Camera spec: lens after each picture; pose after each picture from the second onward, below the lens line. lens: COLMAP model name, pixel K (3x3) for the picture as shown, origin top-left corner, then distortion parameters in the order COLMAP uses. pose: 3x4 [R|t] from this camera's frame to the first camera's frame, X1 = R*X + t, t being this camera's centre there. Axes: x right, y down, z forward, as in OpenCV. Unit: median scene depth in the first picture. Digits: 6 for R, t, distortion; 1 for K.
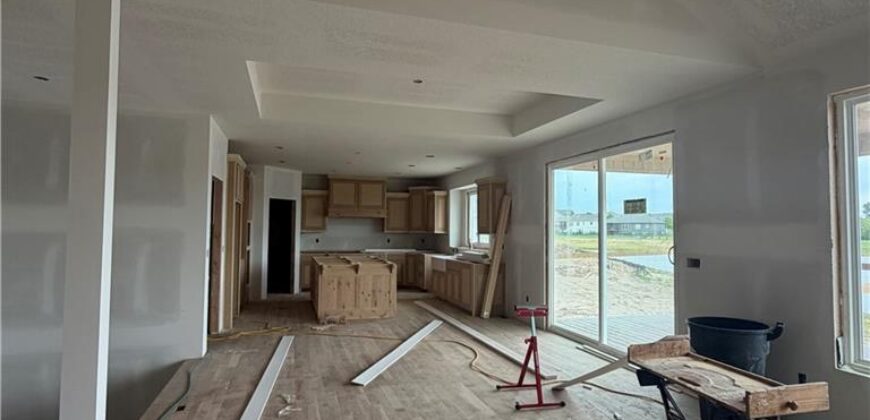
lens RADIAL K [[463.5, 0, 438.0], [0, 463.5, 210.2], [0, 0, 1]] dist [0.002702, -0.001328]
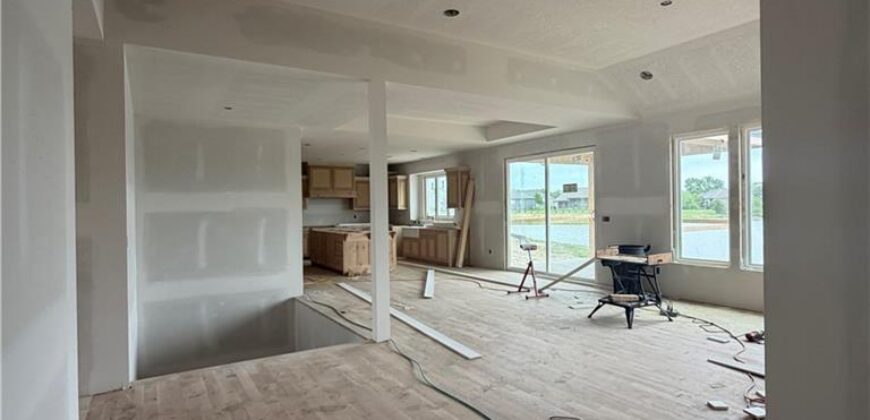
lens RADIAL K [[463.5, 0, 437.5], [0, 463.5, 210.2], [0, 0, 1]] dist [0.002702, -0.001328]
pose [[0.968119, -0.023642, 0.249373, -0.415159], [0.012044, 0.998778, 0.047934, -0.013071], [-0.250201, -0.043402, 0.967221, -0.457770]]
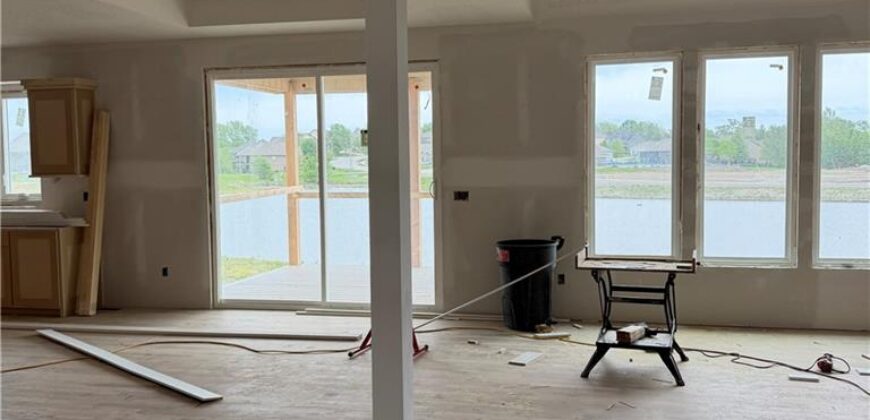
lens RADIAL K [[806.8, 0, 434.1], [0, 806.8, 213.5], [0, 0, 1]] dist [0.070107, 0.000000]
pose [[0.521621, -0.070475, 0.850262, -0.750409], [-0.017232, 0.995509, 0.093085, -0.008594], [-0.853003, -0.063207, 0.518064, 0.094034]]
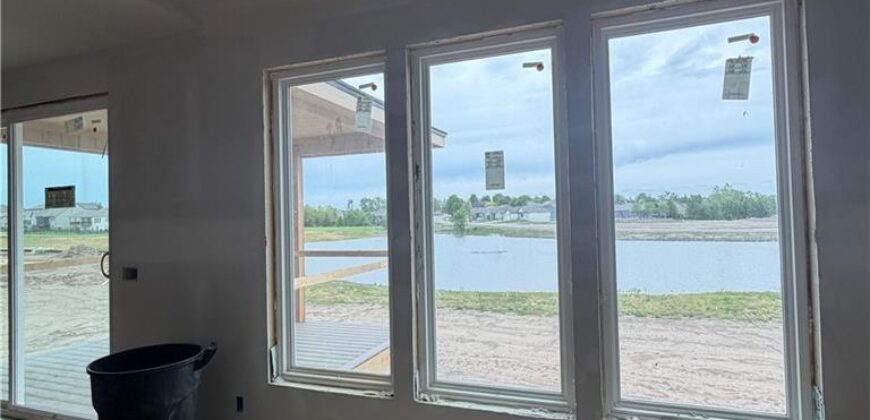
lens RADIAL K [[463.5, 0, 439.2], [0, 463.5, 211.6], [0, 0, 1]] dist [0.002702, -0.001328]
pose [[0.613128, -0.011019, 0.789907, 0.202127], [-0.002480, 0.999871, 0.015873, 0.000960], [-0.789980, -0.011691, 0.613021, 0.117679]]
